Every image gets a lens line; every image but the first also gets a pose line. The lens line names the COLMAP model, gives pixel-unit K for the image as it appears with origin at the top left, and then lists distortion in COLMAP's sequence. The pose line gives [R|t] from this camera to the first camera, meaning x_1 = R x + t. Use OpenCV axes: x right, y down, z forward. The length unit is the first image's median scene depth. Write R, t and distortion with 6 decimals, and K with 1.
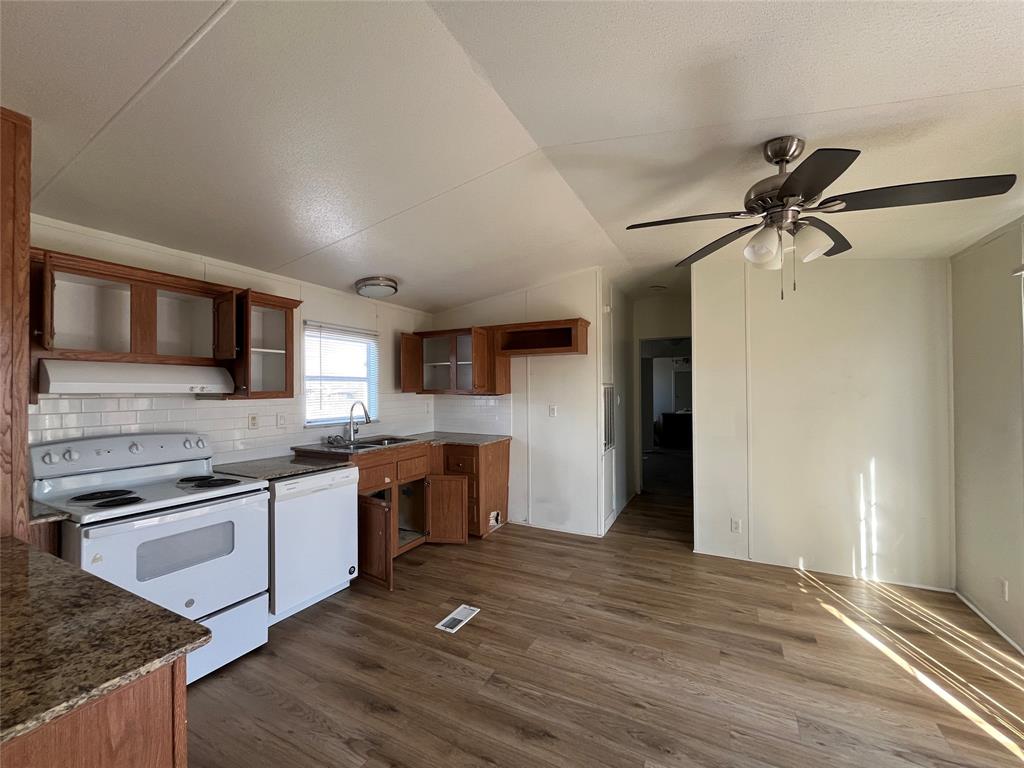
lens RADIAL K [[419.0, 0, 512.0], [0, 419.0, 384.0], [0, 0, 1]] dist [-0.001810, 0.000062]
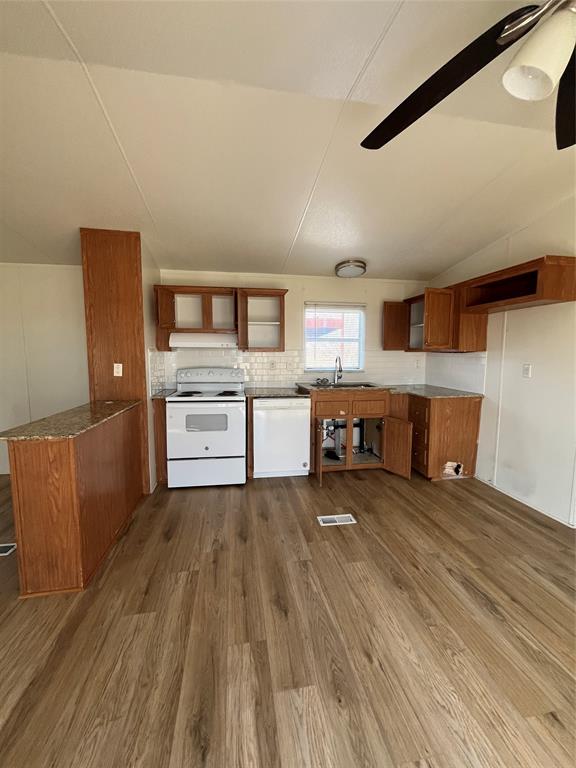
lens RADIAL K [[314.3, 0, 288.0], [0, 314.3, 384.0], [0, 0, 1]] dist [-0.001810, 0.000062]
pose [[0.596745, 0.083978, -0.798024, 0.405162], [0.003260, 0.994247, 0.107065, 0.023785], [0.802424, -0.066492, 0.593038, 0.247952]]
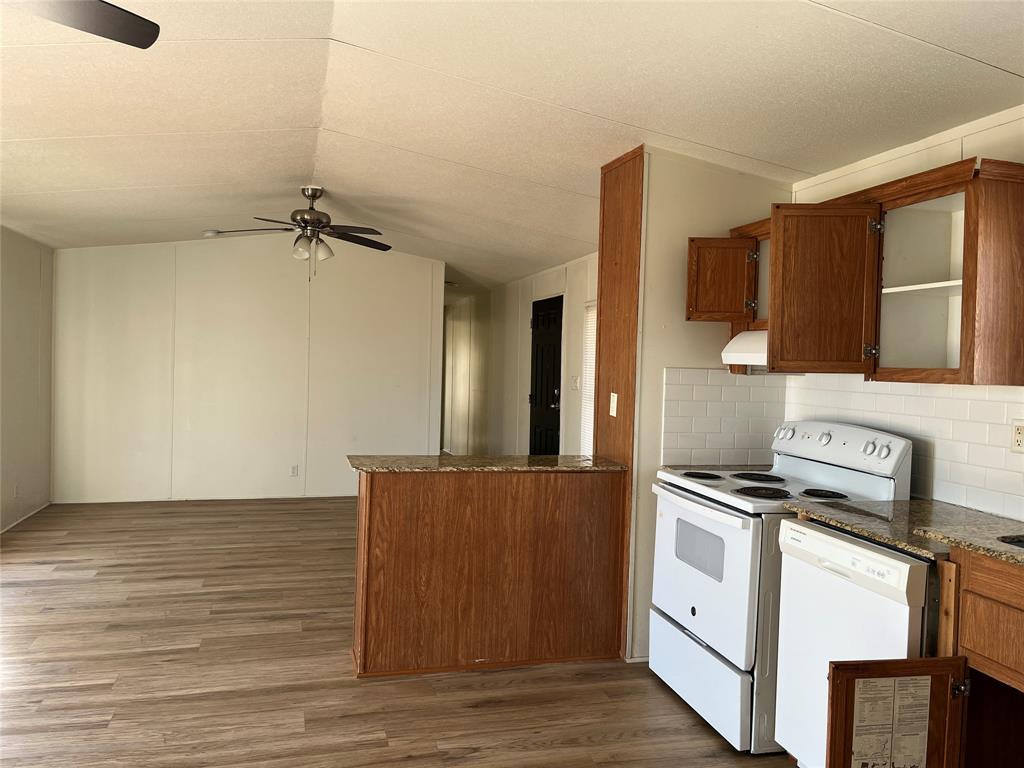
lens RADIAL K [[780.6, 0, 512.0], [0, 780.6, 384.0], [0, 0, 1]] dist [0.084422, -0.123002]
pose [[-0.738896, -0.000218, -0.673820, 0.341291], [-0.023900, 0.999379, 0.025884, 0.018076], [0.673396, 0.035230, -0.738442, 1.131134]]
